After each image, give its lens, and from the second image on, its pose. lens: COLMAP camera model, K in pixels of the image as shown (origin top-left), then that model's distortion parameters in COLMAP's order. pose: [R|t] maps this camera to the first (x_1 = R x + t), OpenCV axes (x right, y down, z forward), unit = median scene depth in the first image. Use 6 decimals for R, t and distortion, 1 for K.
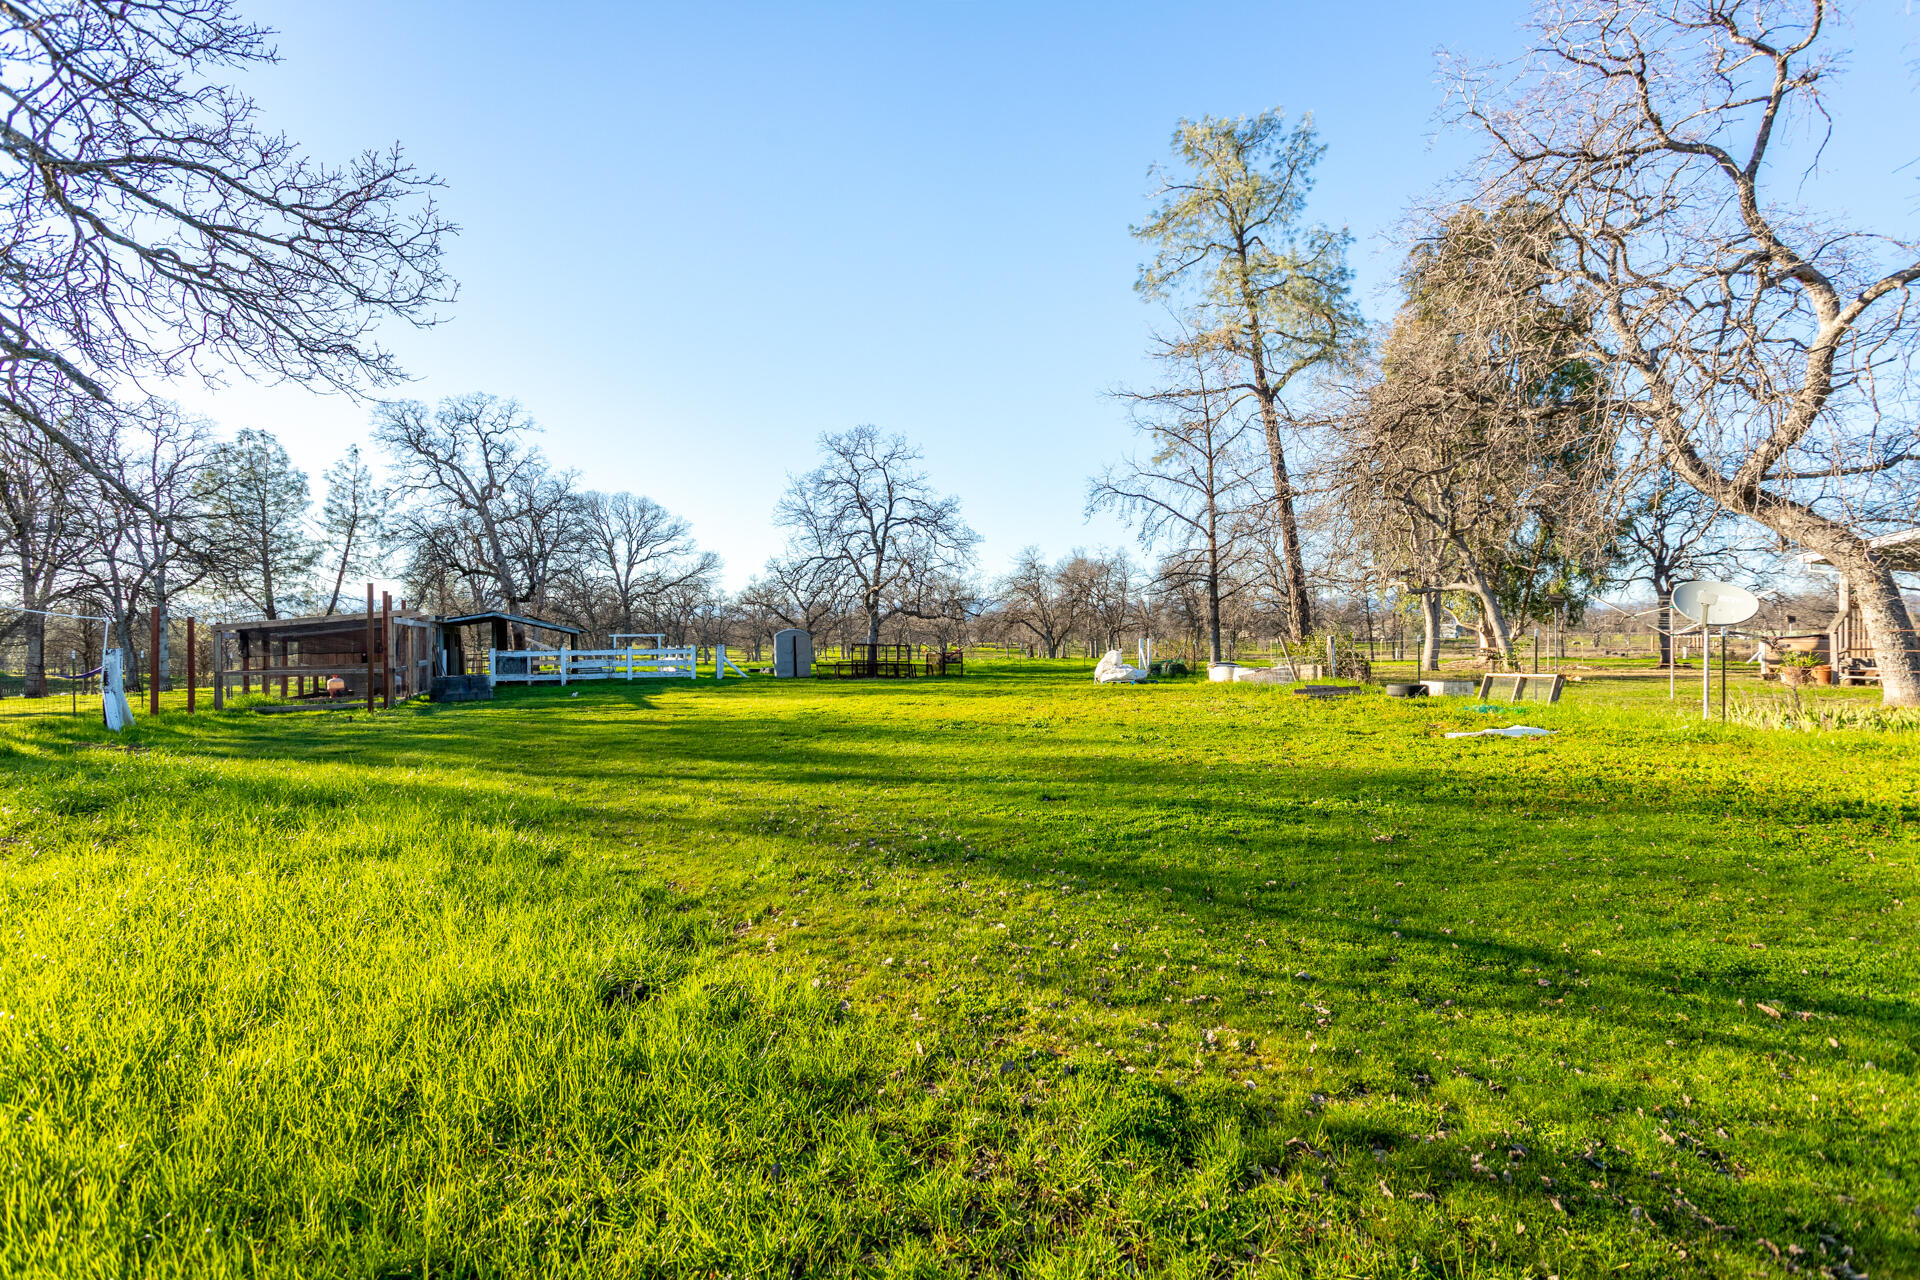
lens RADIAL K [[884.4, 0, 960.0], [0, 884.4, 640.0], [0, 0, 1]] dist [0.000307, 0.000030]
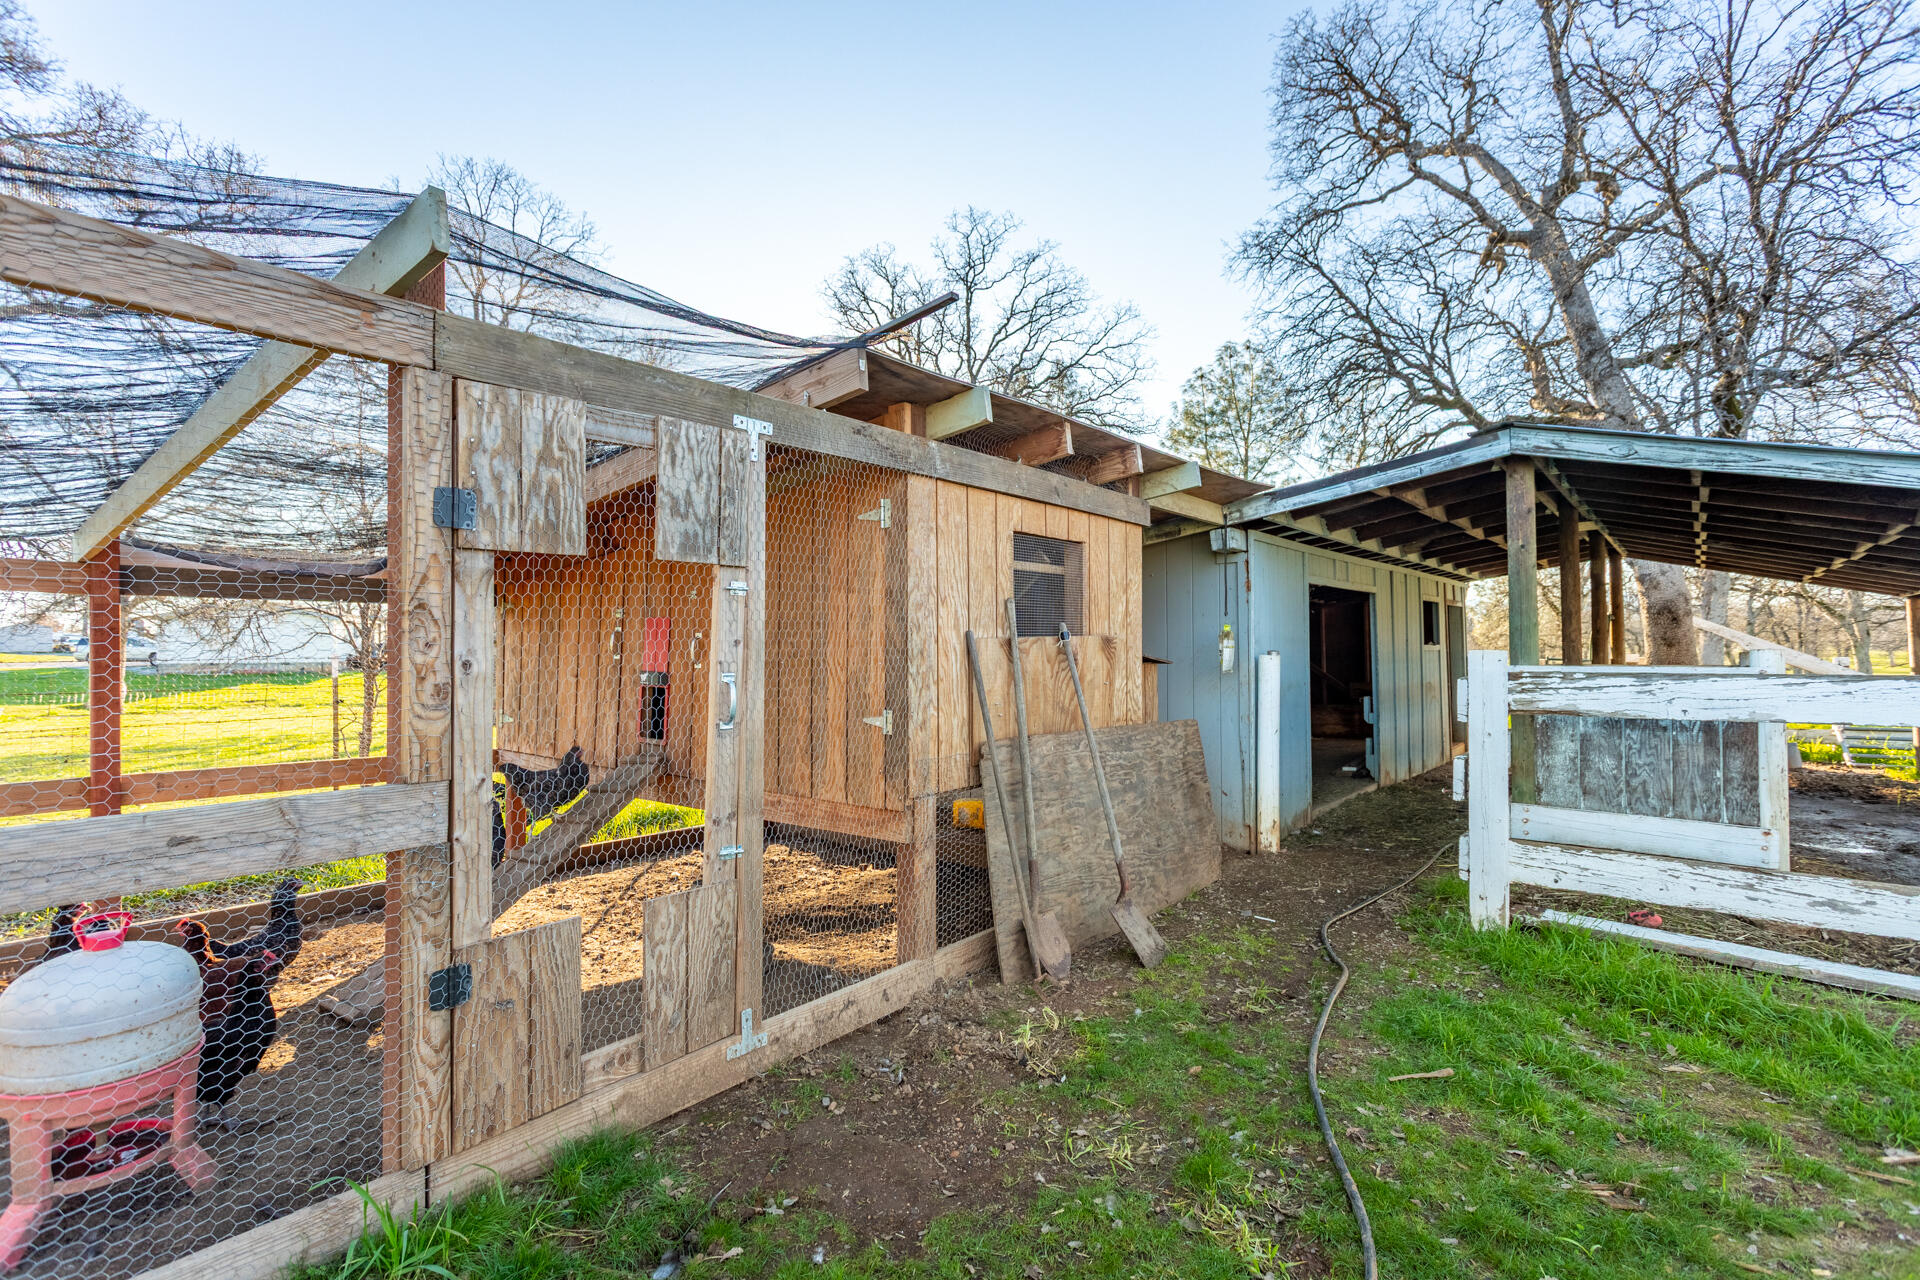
lens RADIAL K [[884.4, 0, 960.0], [0, 884.4, 640.0], [0, 0, 1]] dist [0.000307, 0.000030]
pose [[0.429280, -0.002645, -0.903167, -0.336024], [0.005496, 0.999985, -0.000317, 0.004736], [0.903155, -0.004828, 0.429288, 0.663868]]
